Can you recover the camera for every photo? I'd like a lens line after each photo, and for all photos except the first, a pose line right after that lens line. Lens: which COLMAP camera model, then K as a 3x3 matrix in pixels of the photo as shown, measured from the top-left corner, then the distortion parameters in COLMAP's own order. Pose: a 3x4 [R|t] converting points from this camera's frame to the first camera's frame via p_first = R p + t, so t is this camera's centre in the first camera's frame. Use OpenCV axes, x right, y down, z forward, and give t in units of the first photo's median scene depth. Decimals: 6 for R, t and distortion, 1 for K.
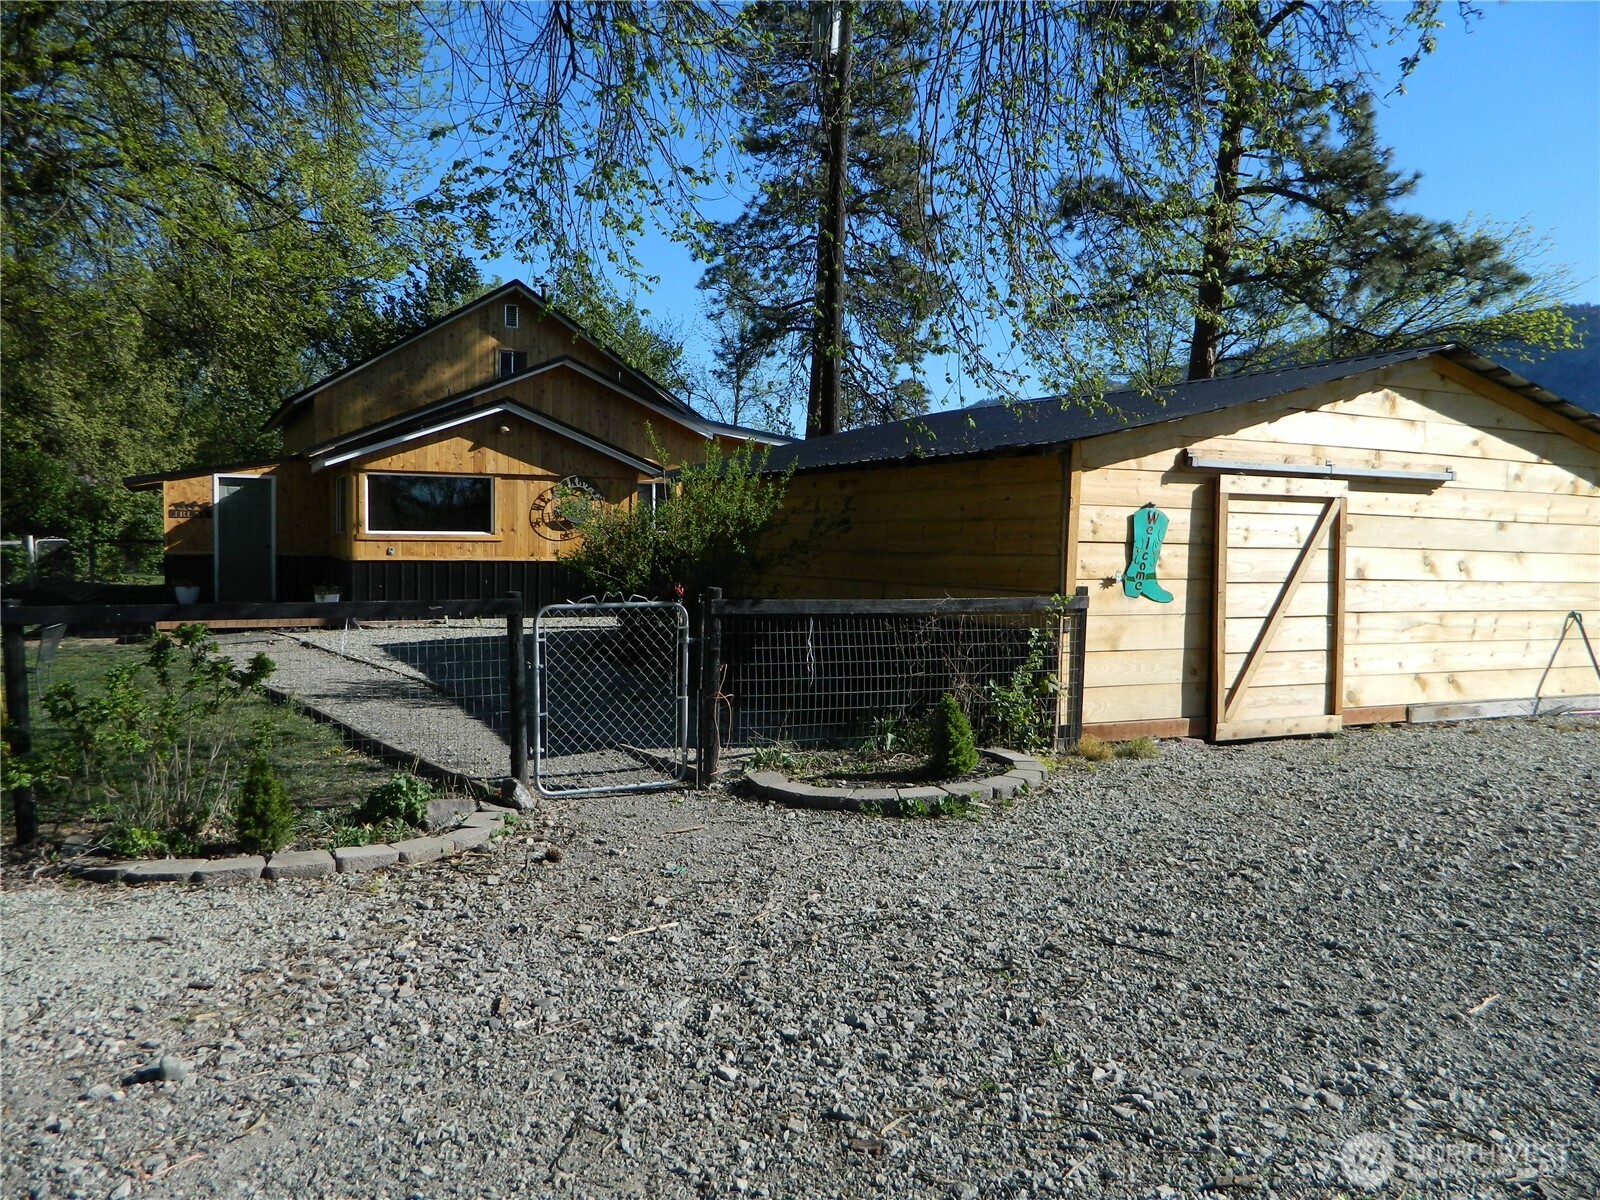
lens RADIAL K [[1196.8, 0, 784.6], [0, 1196.8, 599.4], [0, 0, 1]] dist [0.019947, -0.013159]
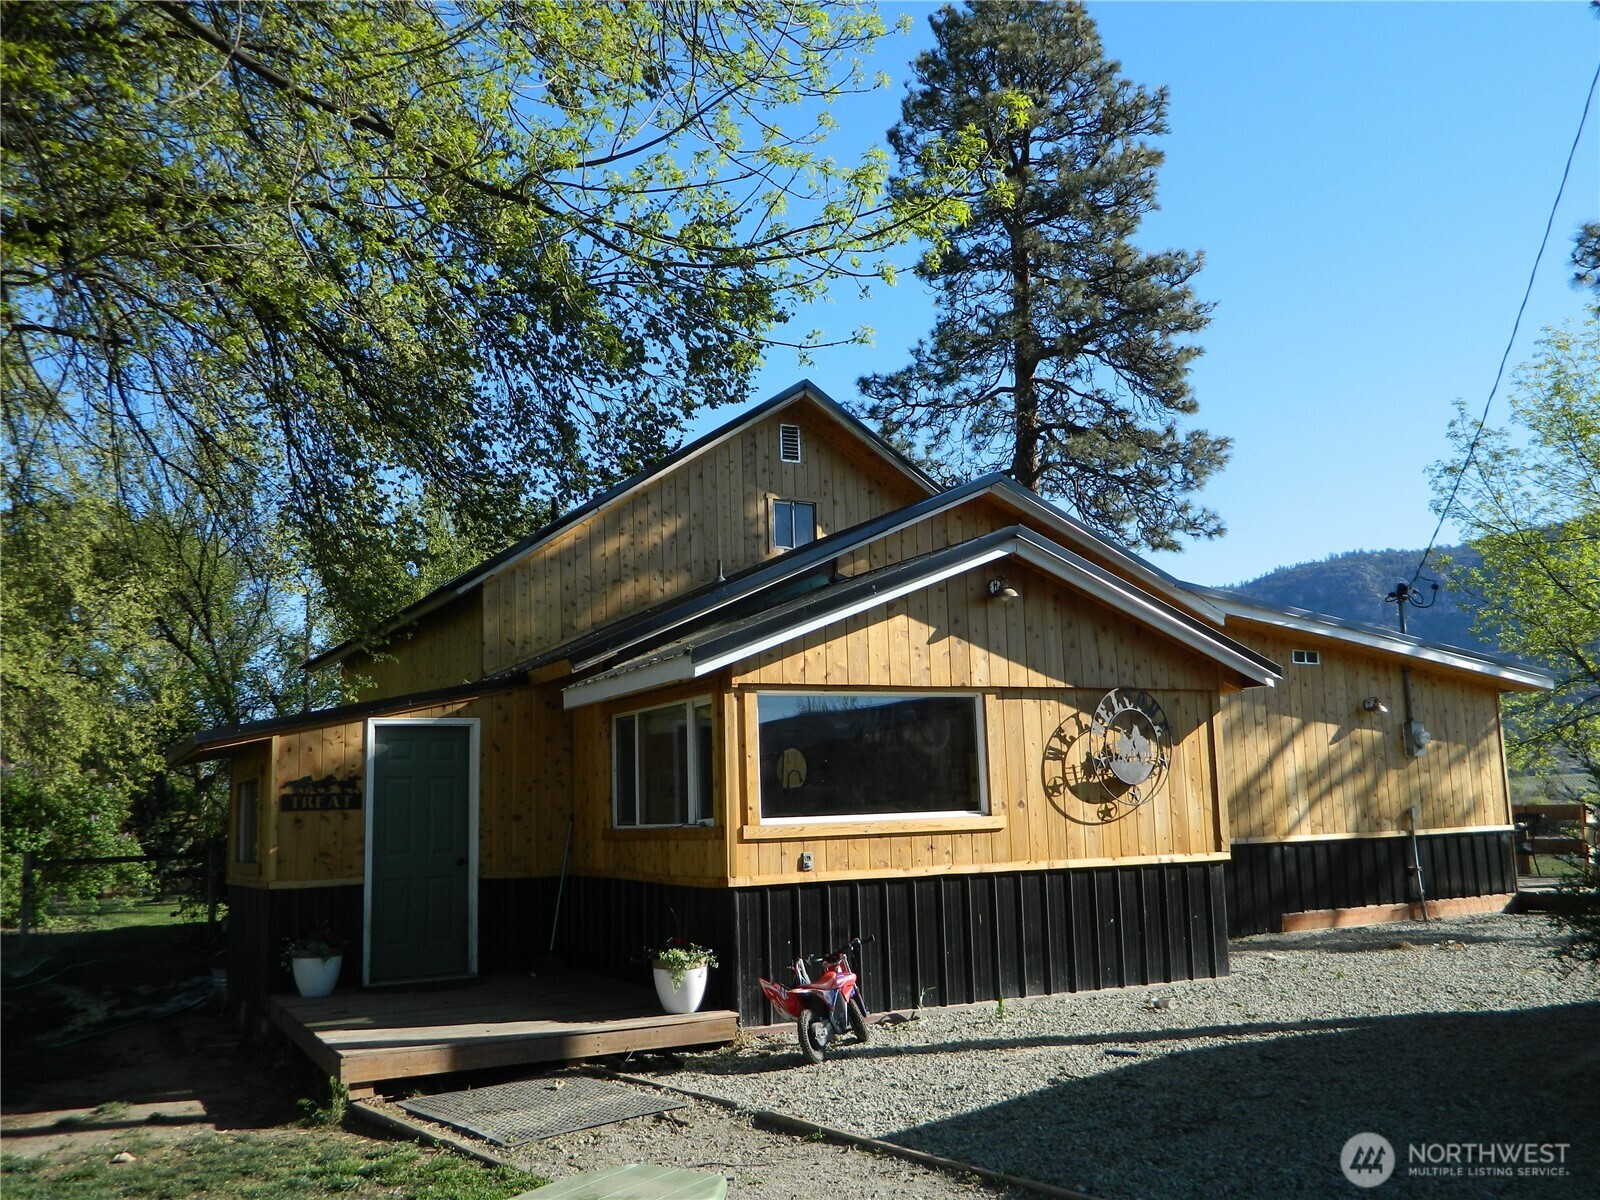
lens RADIAL K [[1461.9, 0, 795.9], [0, 1461.9, 602.8], [0, 0, 1]] dist [0.004914, 0.000000]
pose [[0.999019, -0.040598, 0.017708, -0.306979], [0.043272, 0.979927, -0.194604, -0.026228], [-0.009452, 0.195179, 0.980722, 0.398008]]
